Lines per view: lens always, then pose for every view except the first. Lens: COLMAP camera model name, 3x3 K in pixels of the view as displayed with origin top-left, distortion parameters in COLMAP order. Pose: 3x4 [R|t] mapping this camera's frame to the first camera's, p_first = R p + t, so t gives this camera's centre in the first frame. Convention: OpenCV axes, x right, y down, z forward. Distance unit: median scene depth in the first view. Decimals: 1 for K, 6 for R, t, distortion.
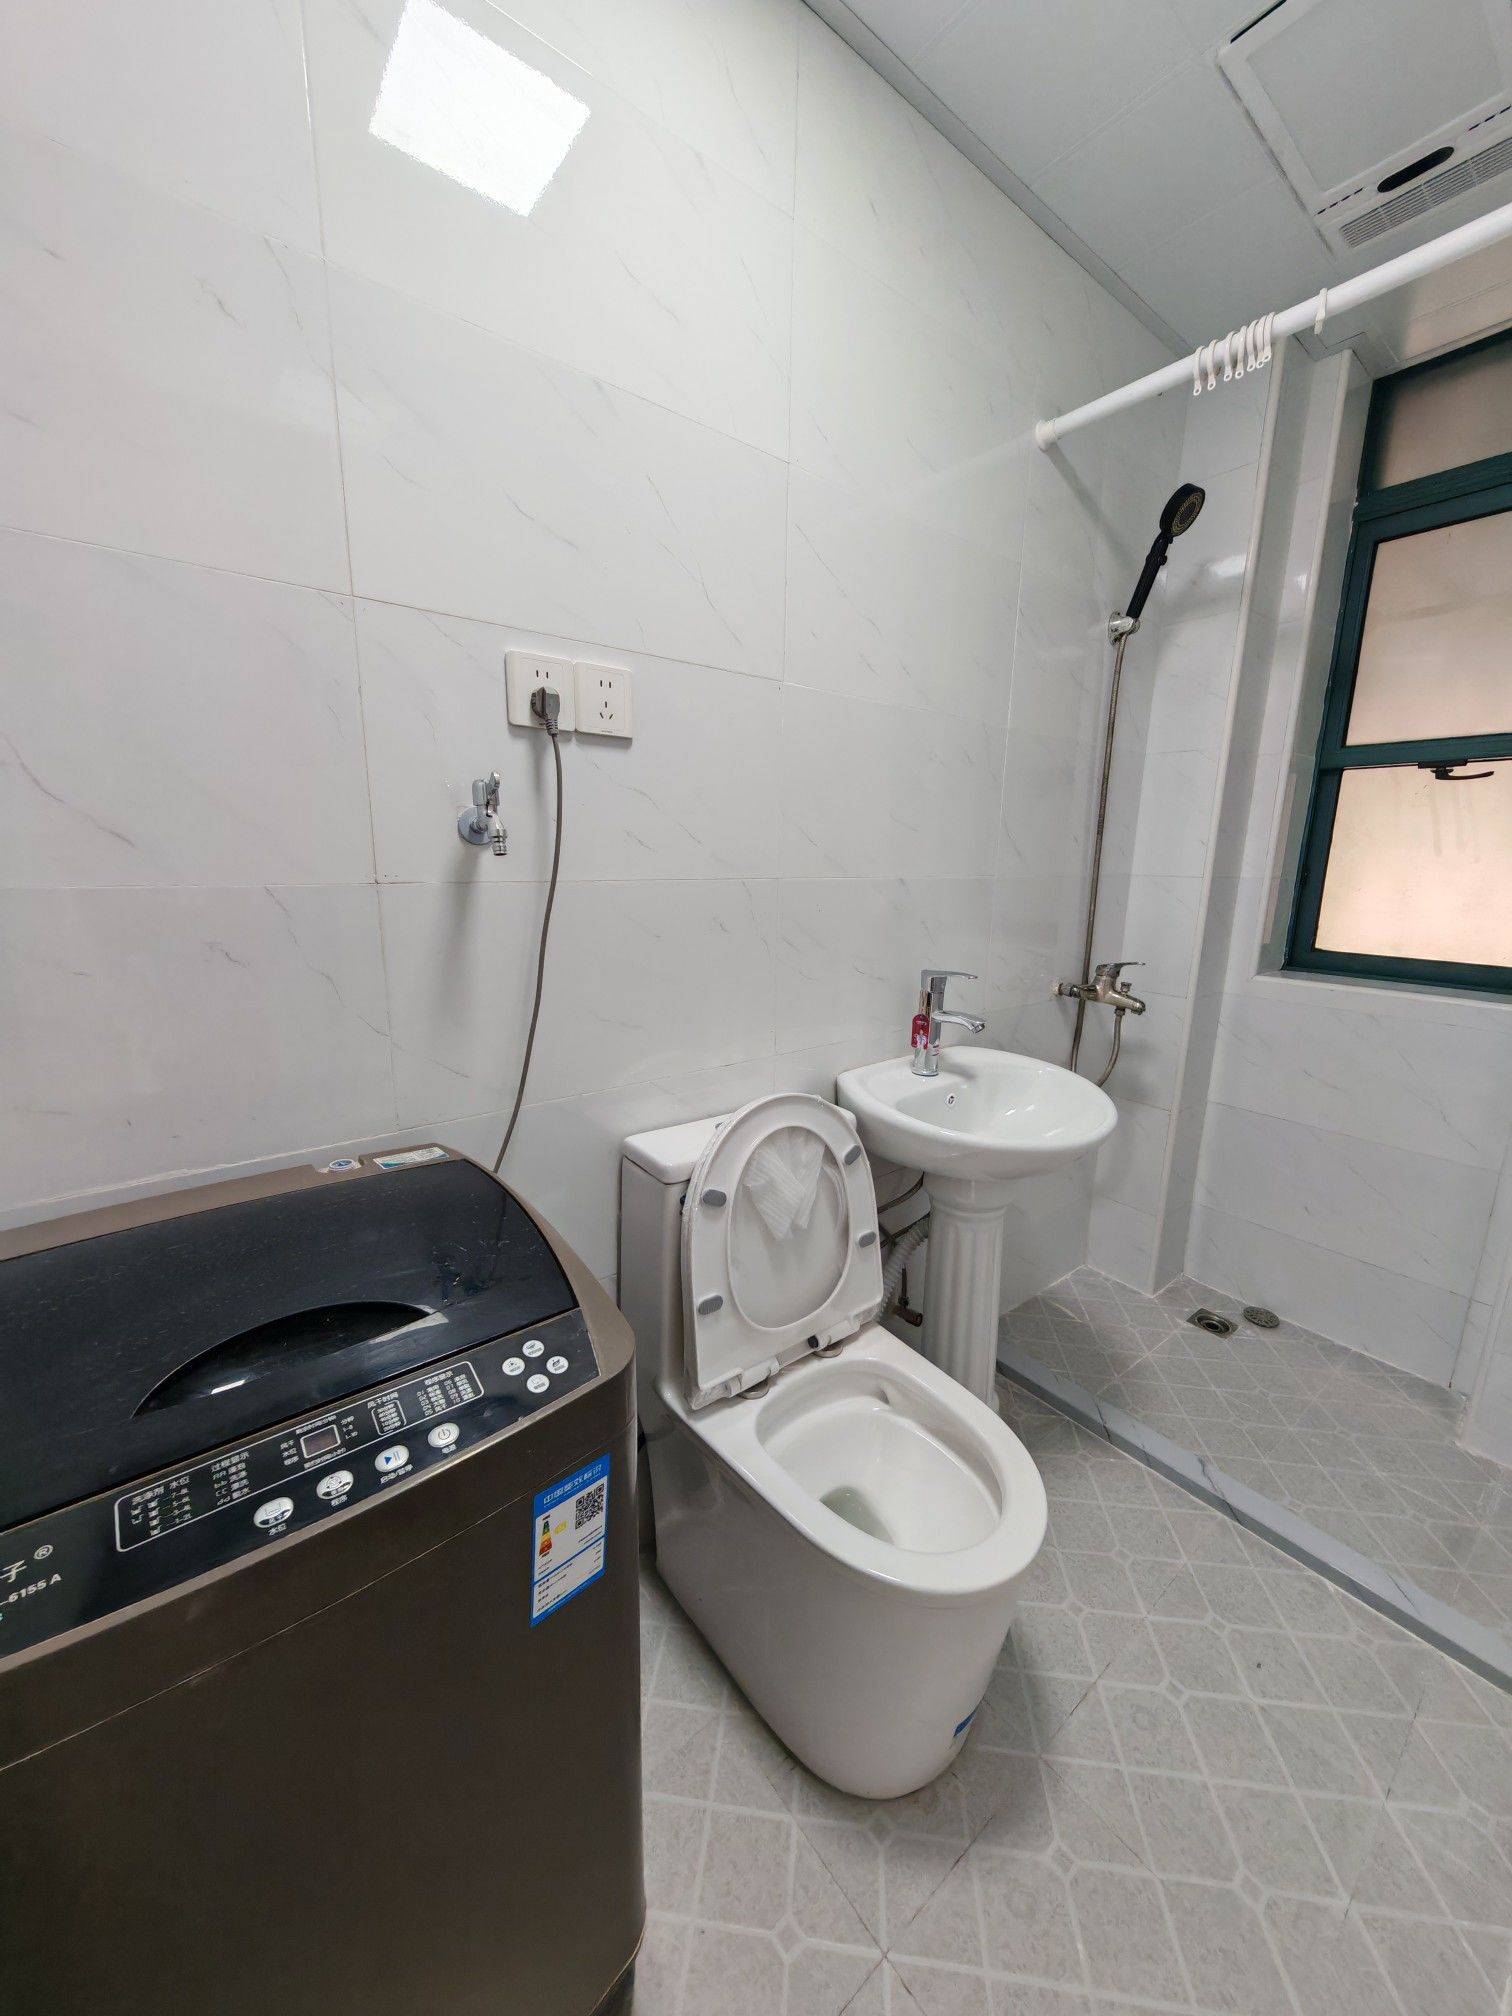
lens RADIAL K [[748.3, 0, 761.8], [0, 748.3, 1003.6], [0, 0, 1]] dist [-0.007427, 0.002274]
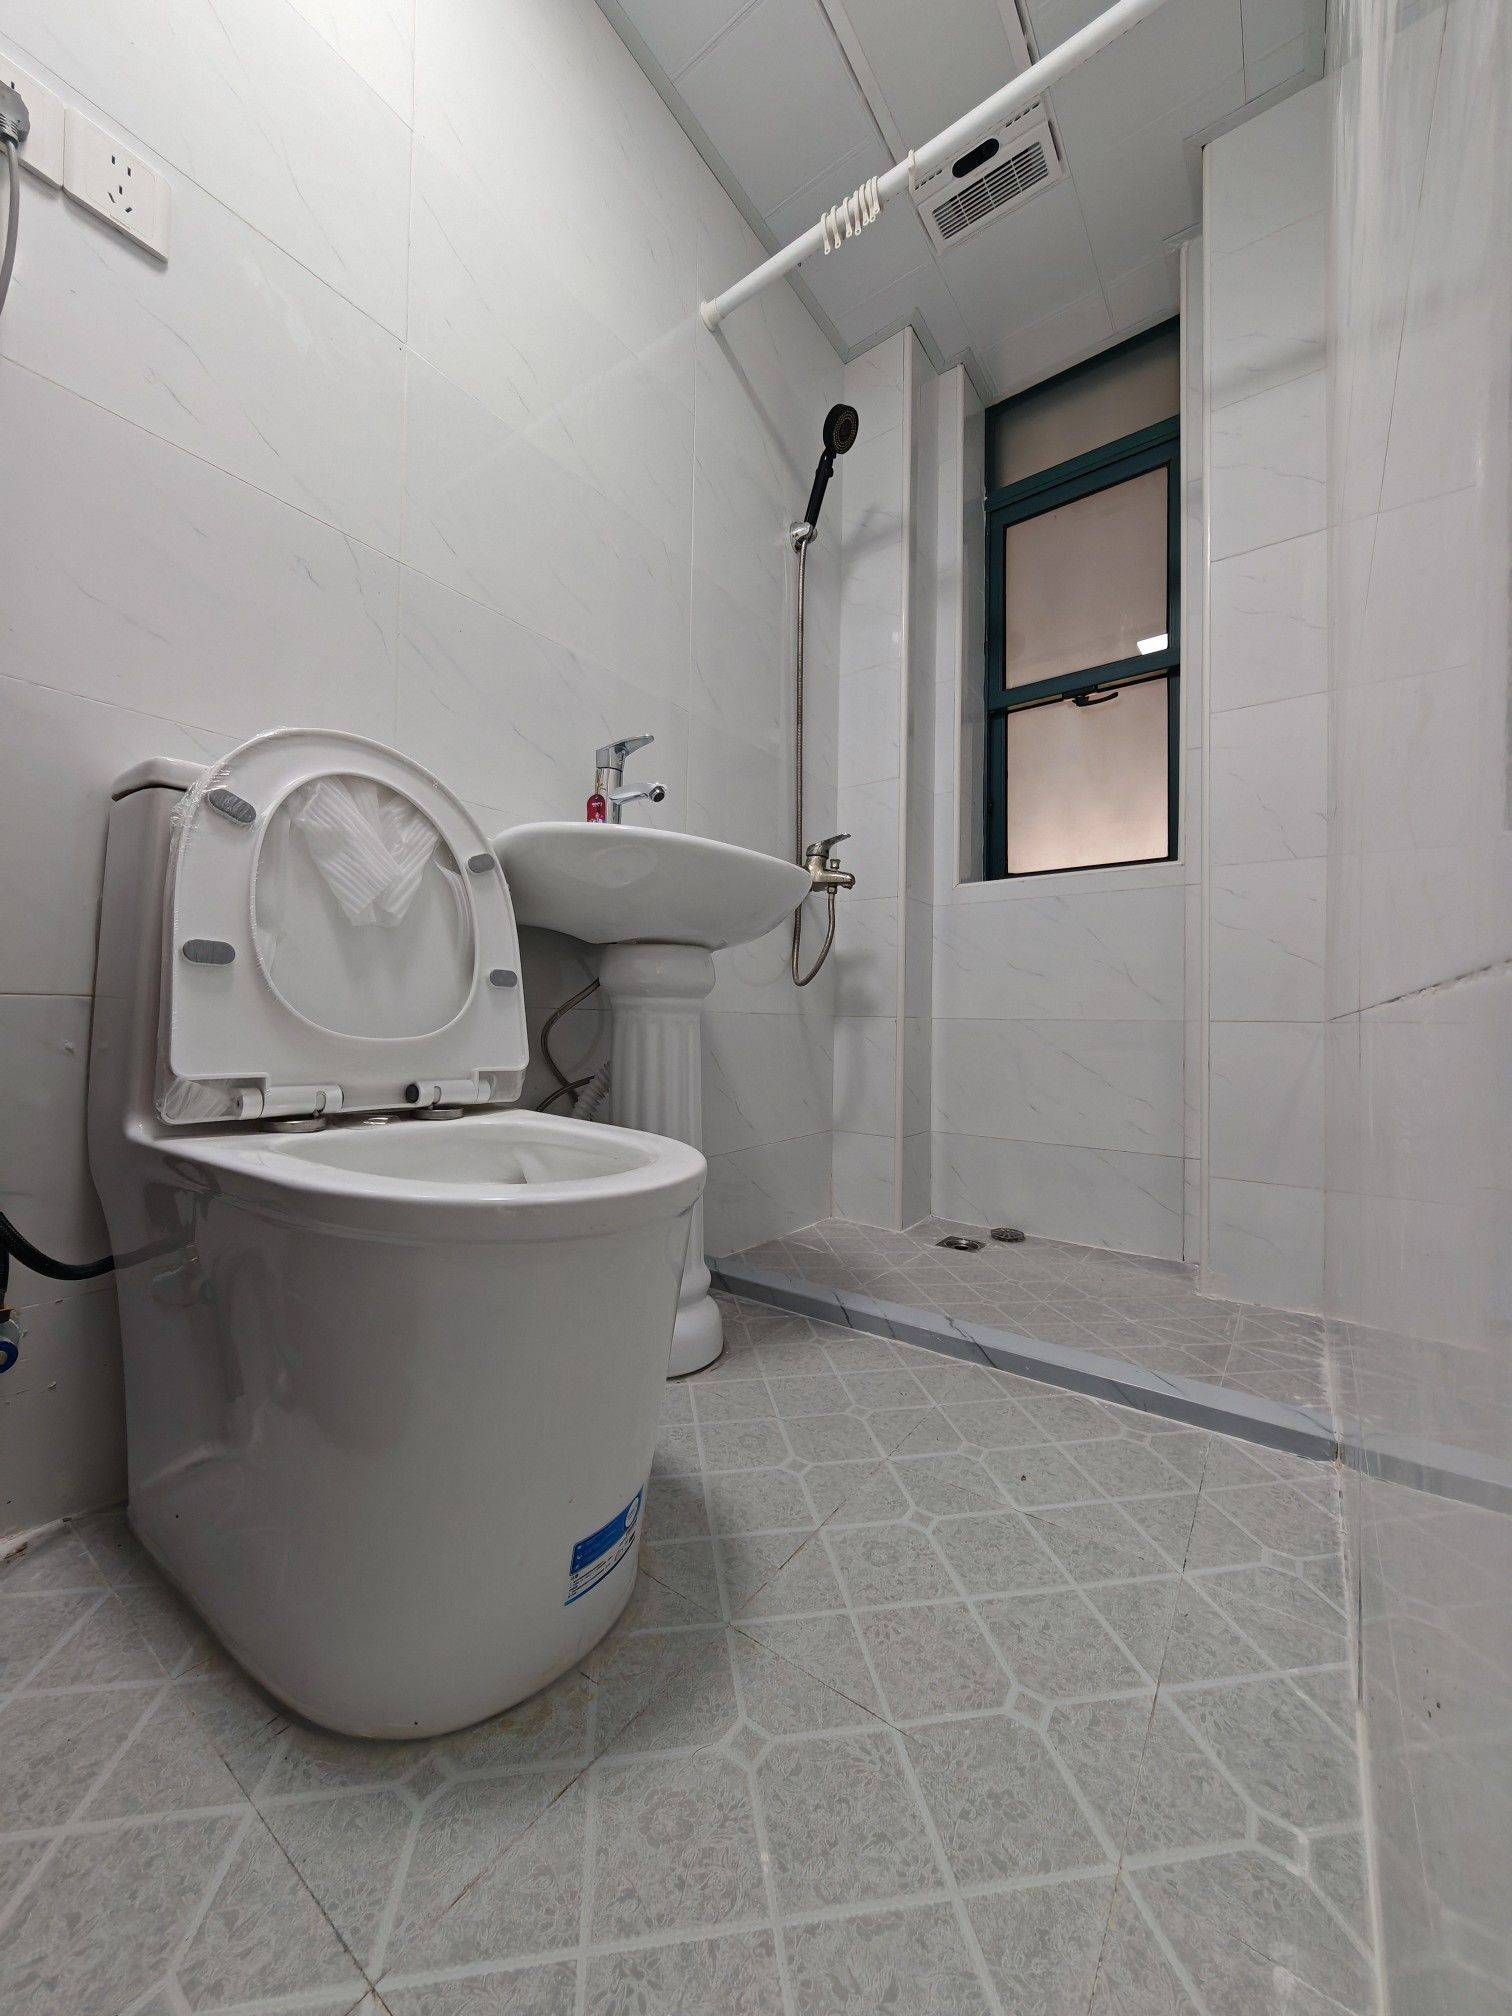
lens RADIAL K [[748.3, 0, 744.0], [0, 748.3, 1005.8], [0, 0, 1]] dist [-0.007427, 0.002274]
pose [[0.966206, 0.001670, 0.257767, 0.184396], [0.054976, 0.975637, -0.212393, 0.525469], [-0.251841, 0.219386, 0.942574, 0.235303]]
